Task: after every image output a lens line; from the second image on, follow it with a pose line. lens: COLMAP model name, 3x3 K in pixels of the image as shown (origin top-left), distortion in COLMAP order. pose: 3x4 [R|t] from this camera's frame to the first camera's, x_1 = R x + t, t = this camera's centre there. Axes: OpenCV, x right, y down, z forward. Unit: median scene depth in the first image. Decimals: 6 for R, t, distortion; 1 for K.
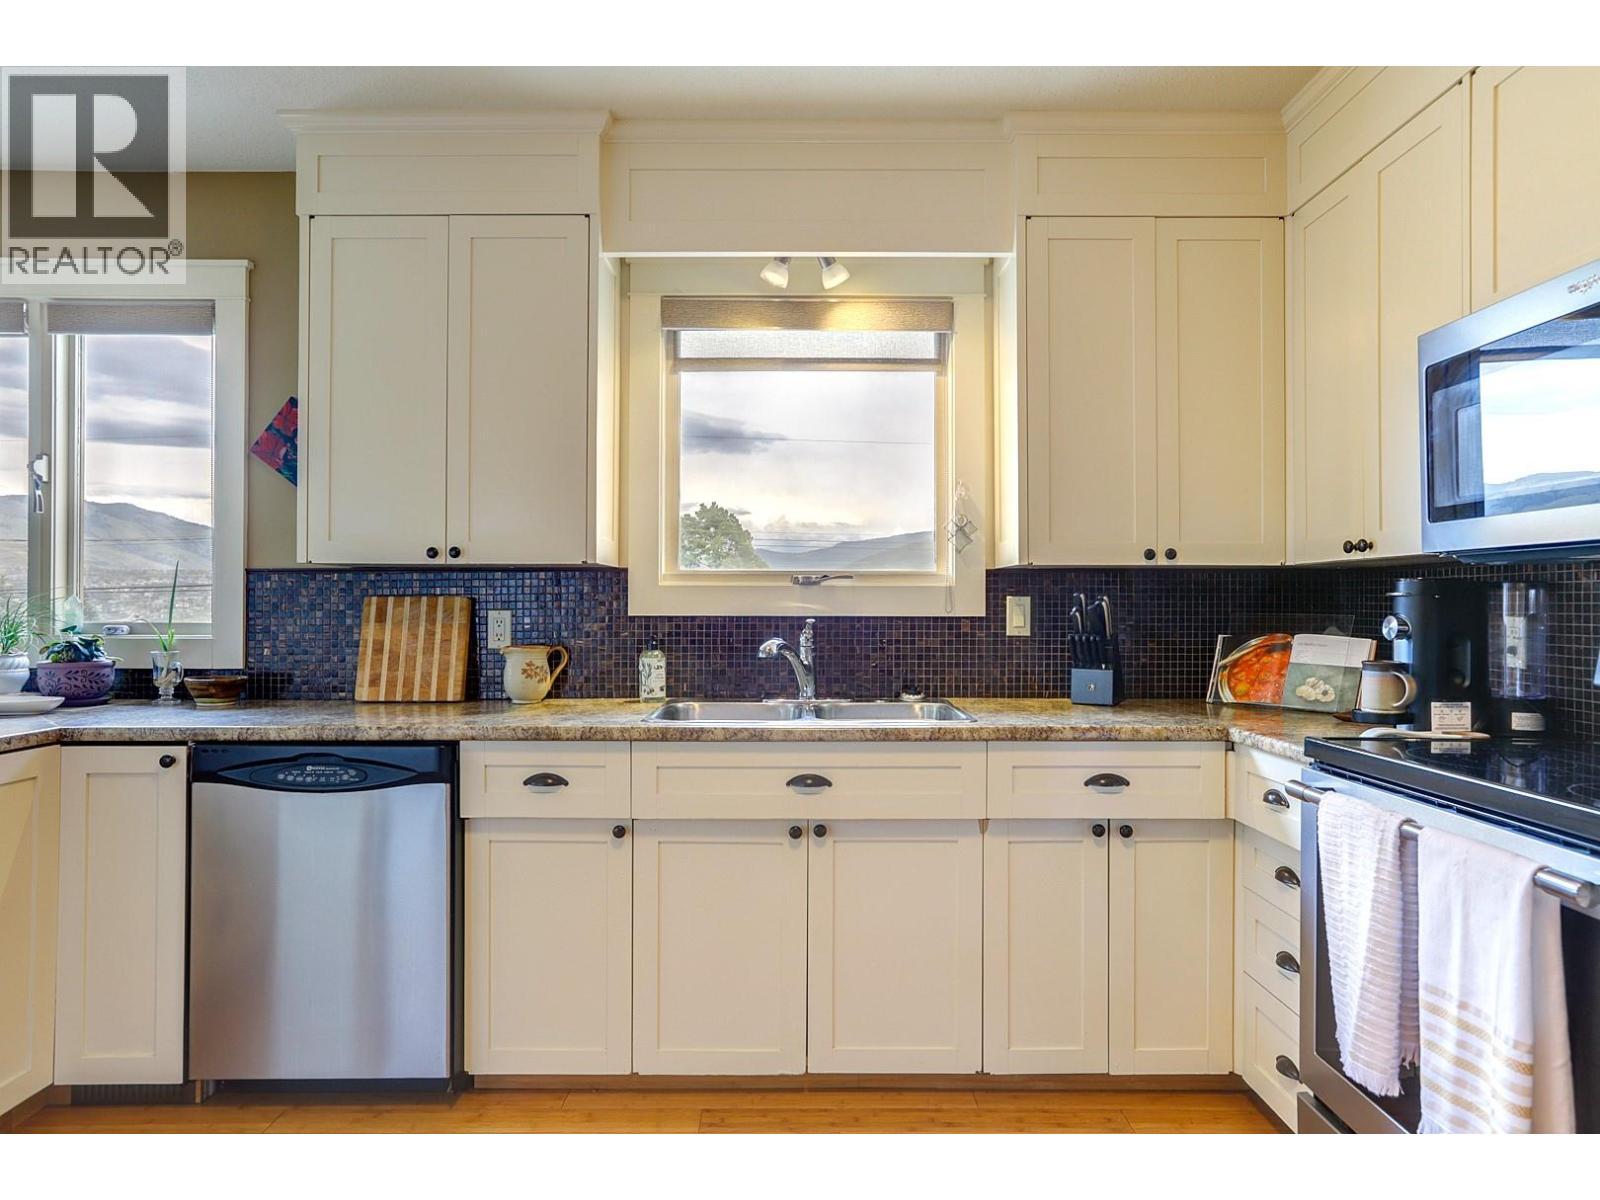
lens RADIAL K [[978.9, 0, 833.5], [0, 978.9, 600.7], [0, 0, 1]] dist [-0.053274, 0.047710]
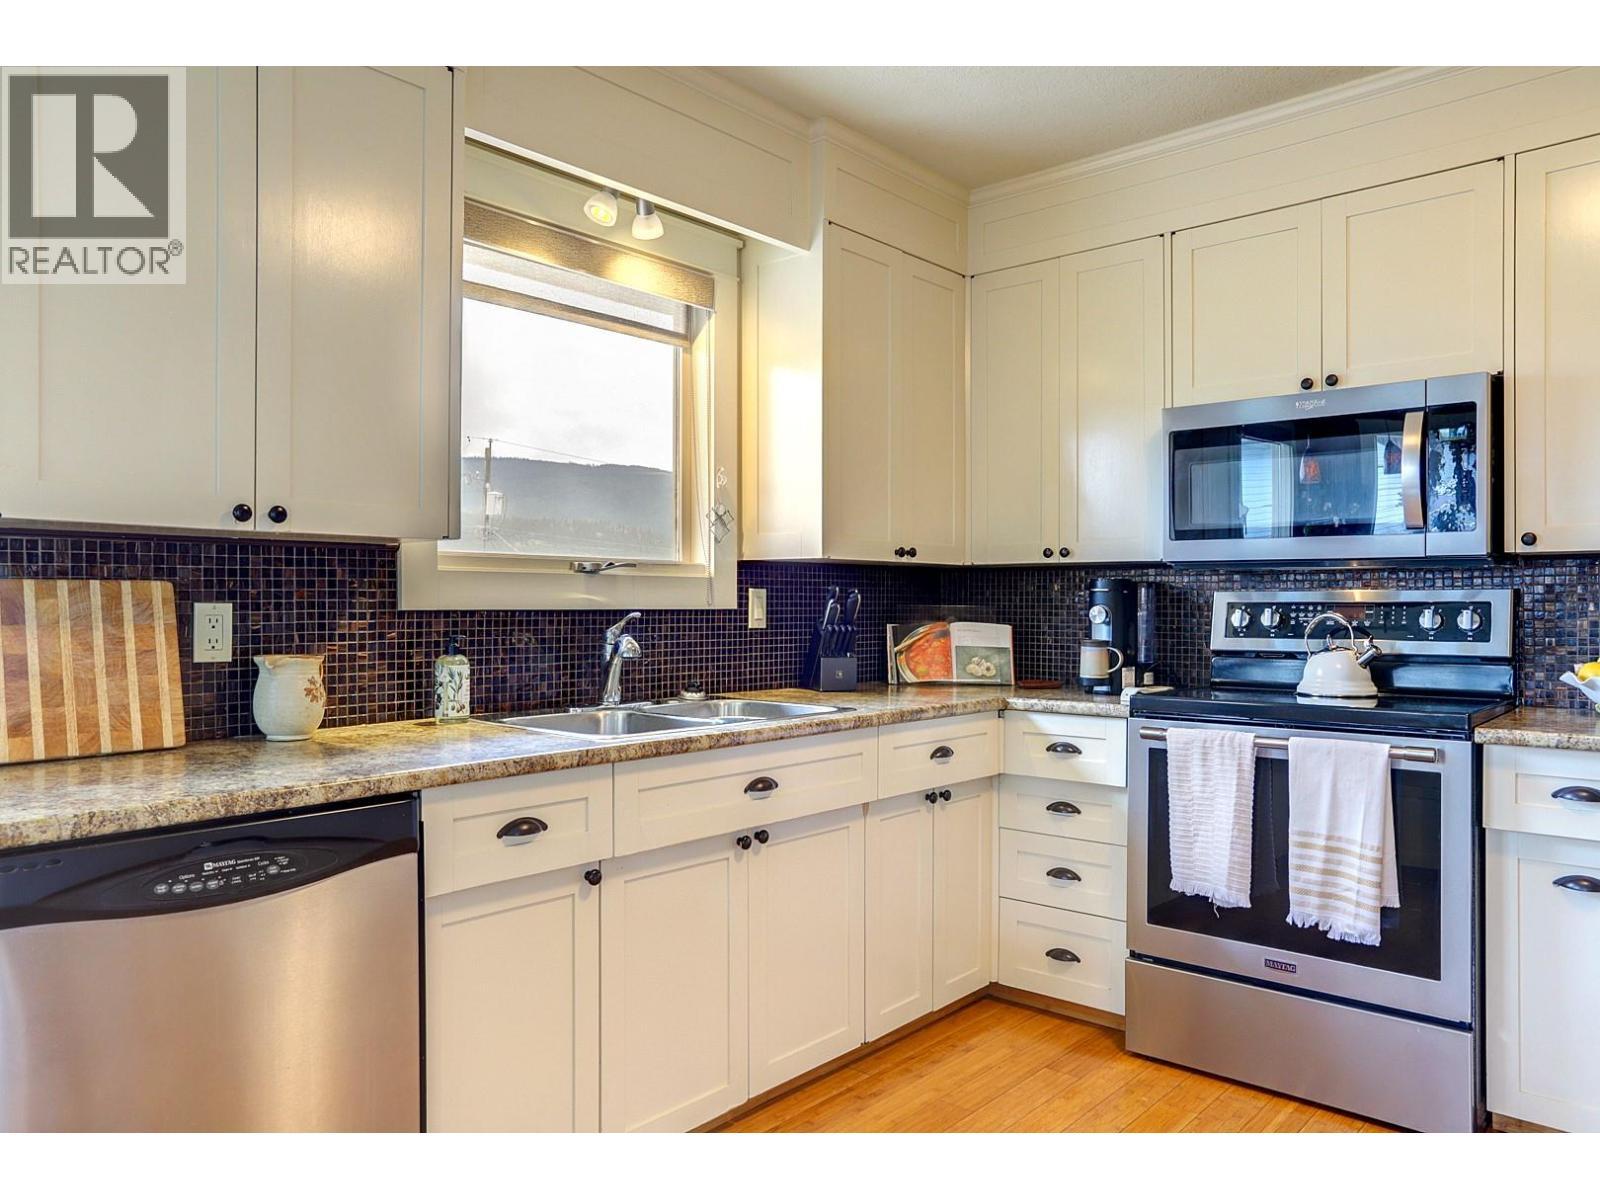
lens RADIAL K [[1091.5, 0, 875.3], [0, 1091.5, 603.6], [0, 0, 1]] dist [-0.106038, 0.076378]
pose [[0.634079, -0.001125, 0.773268, -0.627891], [-0.007630, 0.999941, 0.007712, 0.001518], [-0.773231, -0.010790, 0.634033, 0.211708]]
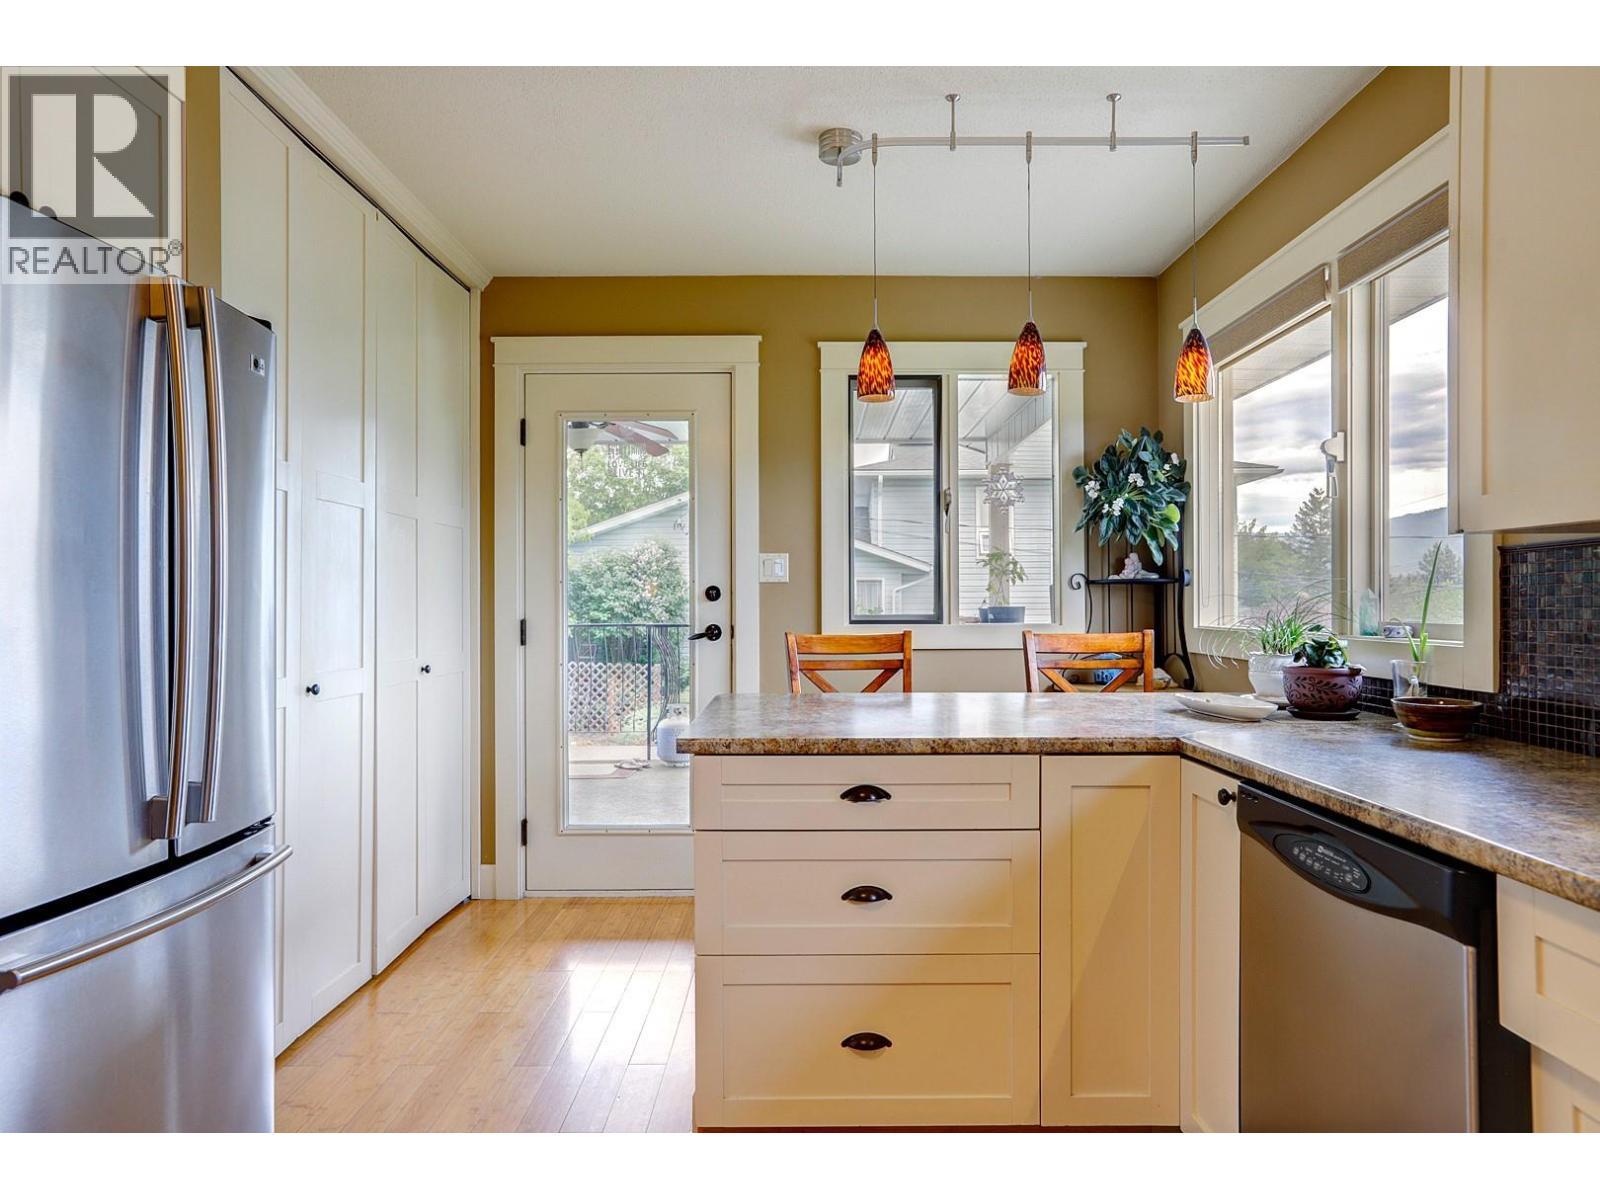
lens RADIAL K [[1011.1, 0, 800.0], [0, 1011.1, 600.0], [0, 0, 1]] dist [-0.038306, 0.053940]
pose [[-0.021431, -0.004529, -0.999760, 0.115386], [0.007280, 0.999963, -0.004686, 0.004416], [0.999744, -0.007379, -0.021397, 0.530166]]
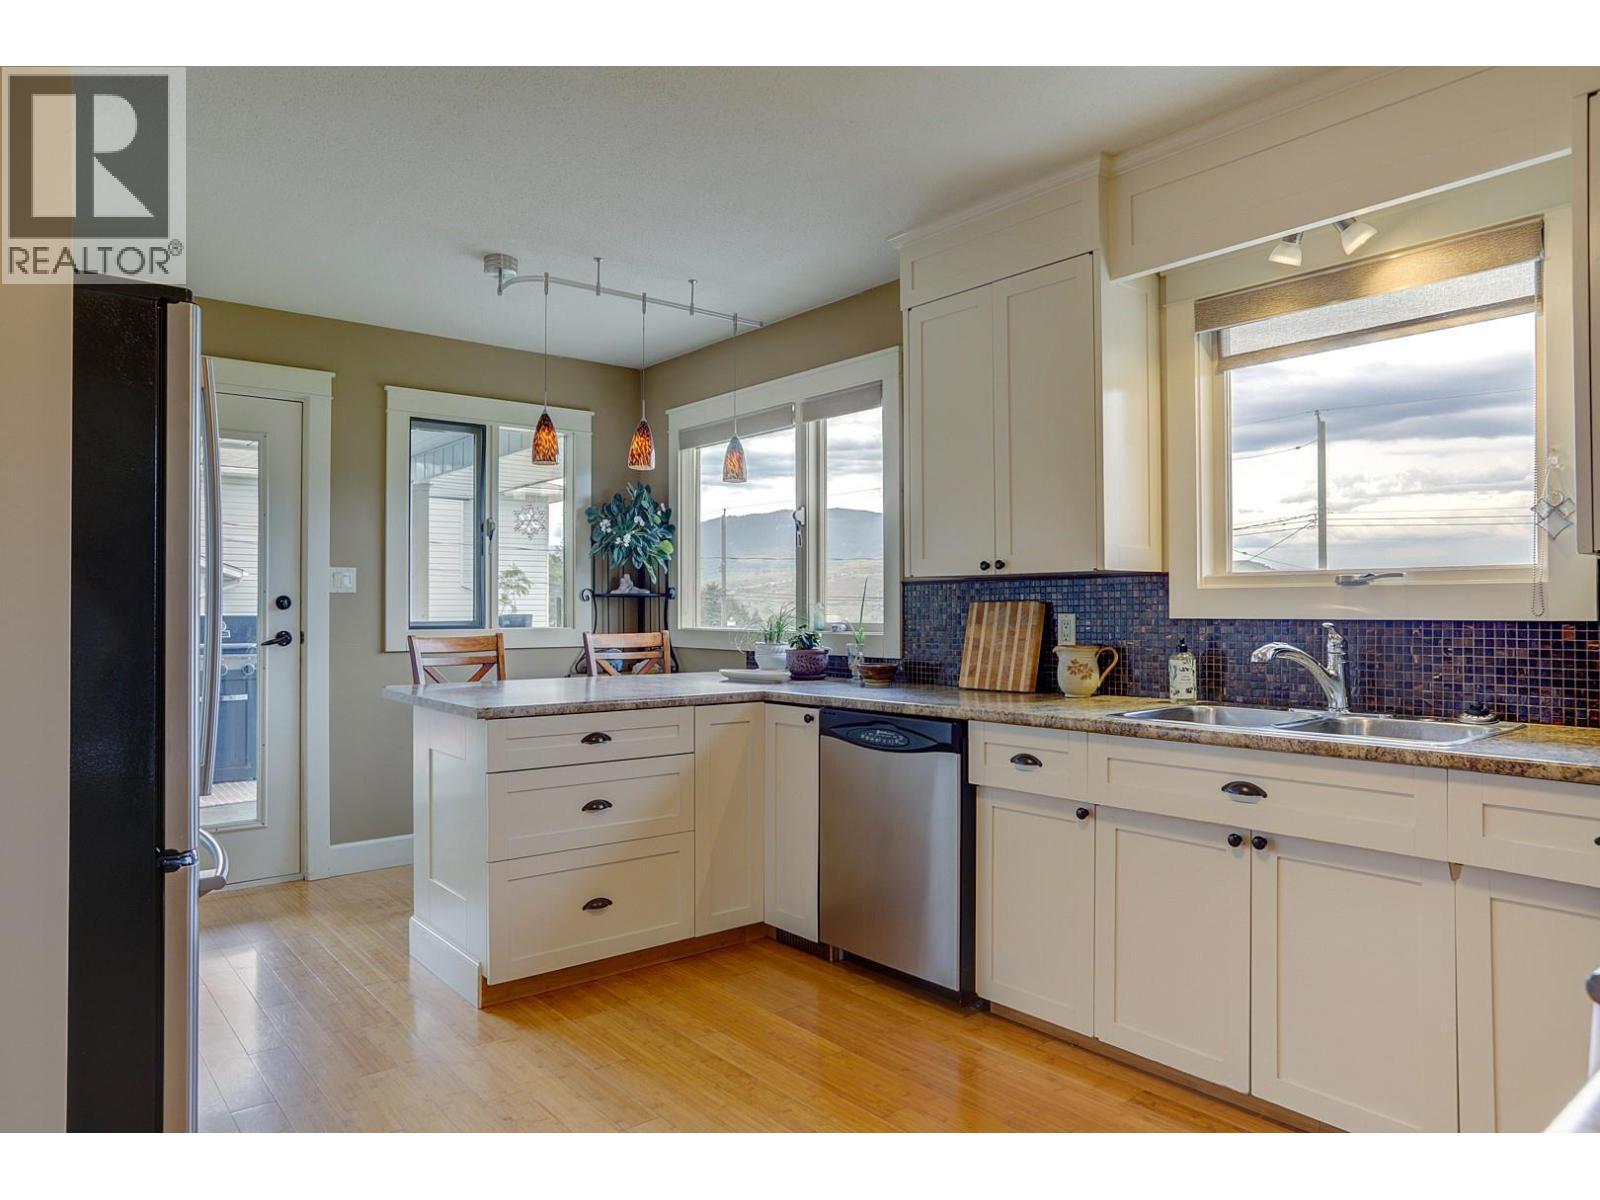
lens RADIAL K [[1055.1, 0, 778.9], [0, 1055.1, 600.1], [0, 0, 1]] dist [-0.080957, 0.067333]
pose [[0.609727, -0.010435, -0.792542, 0.421784], [0.007449, 0.999945, -0.007435, 0.000923], [0.792576, -0.001371, 0.609771, 0.004051]]
